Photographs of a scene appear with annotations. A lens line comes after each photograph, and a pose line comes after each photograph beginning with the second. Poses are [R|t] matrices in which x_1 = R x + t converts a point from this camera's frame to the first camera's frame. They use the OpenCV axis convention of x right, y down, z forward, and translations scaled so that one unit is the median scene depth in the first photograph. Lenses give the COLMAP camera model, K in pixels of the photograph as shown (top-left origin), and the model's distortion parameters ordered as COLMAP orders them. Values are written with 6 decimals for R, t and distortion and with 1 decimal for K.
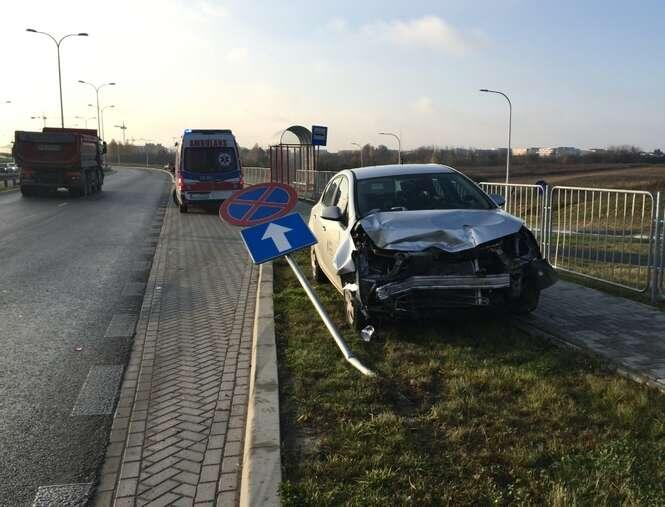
lens RADIAL K [[601.6, 0, 332.5], [0, 601.6, 253.5], [0, 0, 1]] dist [0.008993, 0.001035]
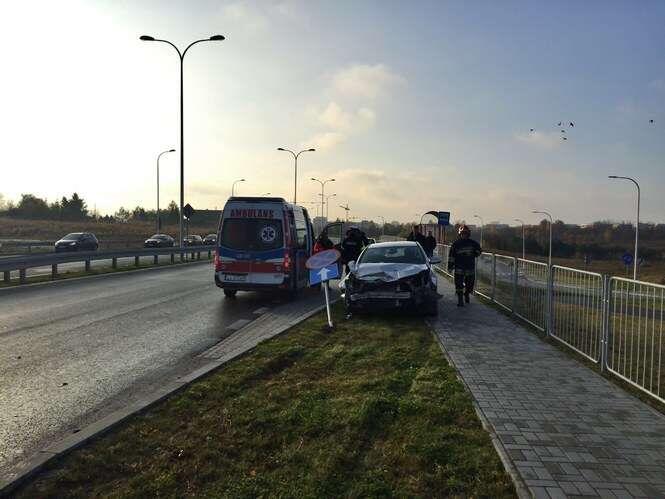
lens RADIAL K [[558.8, 0, 332.5], [0, 558.8, 249.5], [0, 0, 1]] dist [-0.002518, -0.012241]
pose [[0.922115, 0.011164, -0.386754, 0.795131], [-0.057858, 0.992323, -0.109303, 0.114708], [0.382565, 0.123167, 0.915682, -0.959961]]
